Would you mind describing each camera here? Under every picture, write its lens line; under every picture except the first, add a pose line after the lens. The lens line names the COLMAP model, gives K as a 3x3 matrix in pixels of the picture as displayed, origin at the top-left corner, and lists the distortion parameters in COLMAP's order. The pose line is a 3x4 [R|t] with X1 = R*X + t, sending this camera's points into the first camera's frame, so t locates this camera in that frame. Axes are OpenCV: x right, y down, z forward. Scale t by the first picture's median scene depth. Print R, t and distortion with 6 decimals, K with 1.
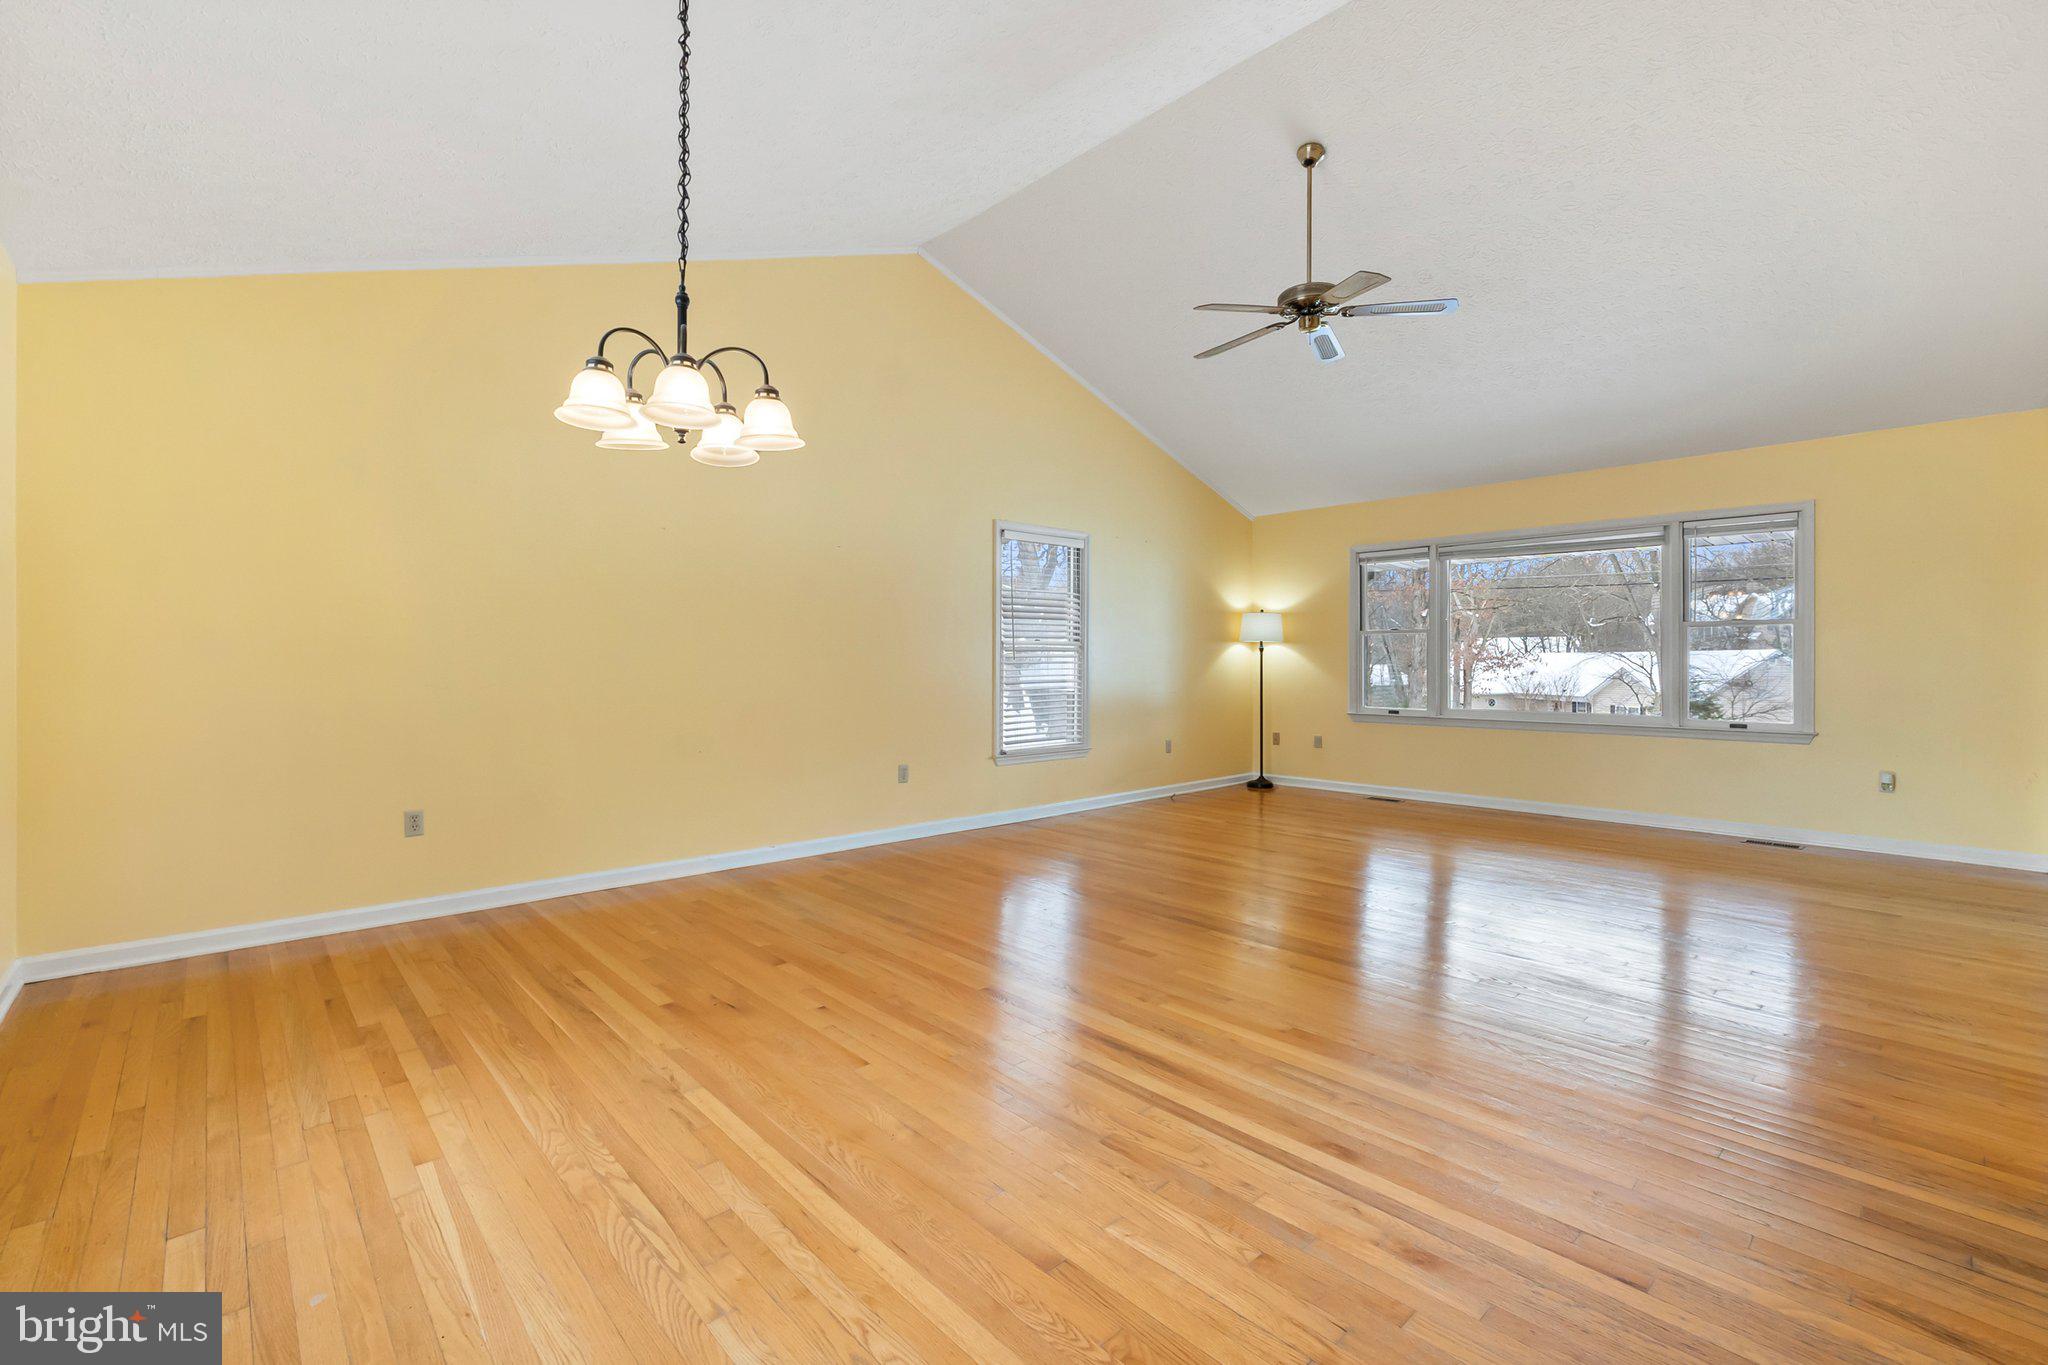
lens RADIAL K [[899.0, 0, 1043.2], [0, 899.0, 672.6], [0, 0, 1]] dist [-0.004576, 0.000127]
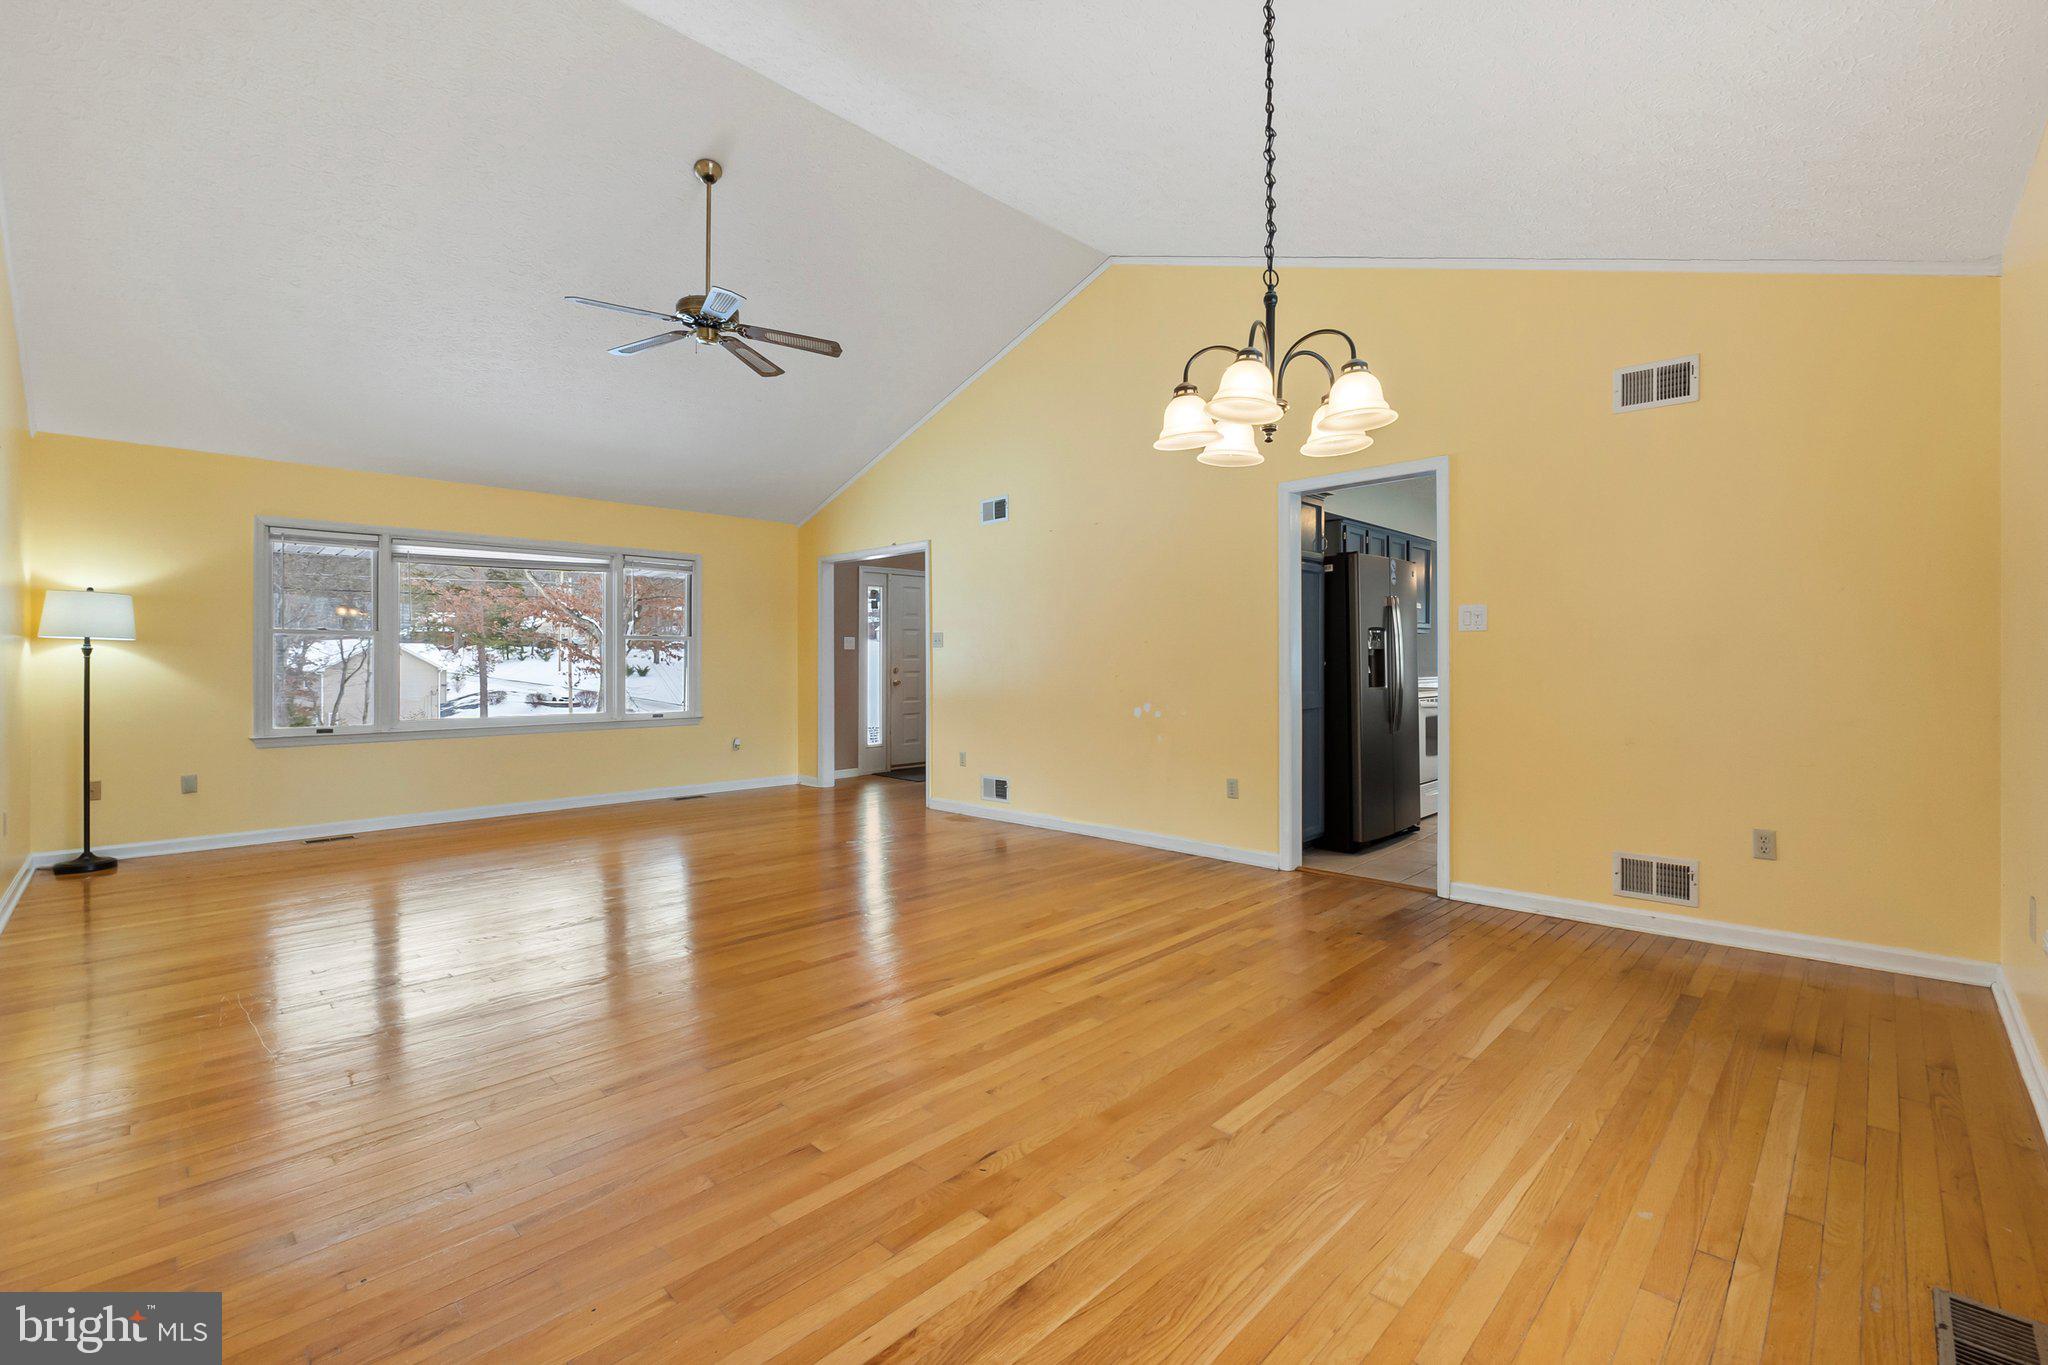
lens RADIAL K [[864.1, 0, 1022.5], [0, 864.1, 679.5], [0, 0, 1]] dist [-0.005554, -0.000545]
pose [[-0.039085, -0.017194, 0.999088, -0.471314], [0.018054, 0.999677, 0.017910, -0.005840], [-0.999073, 0.018737, -0.038762, 0.460168]]
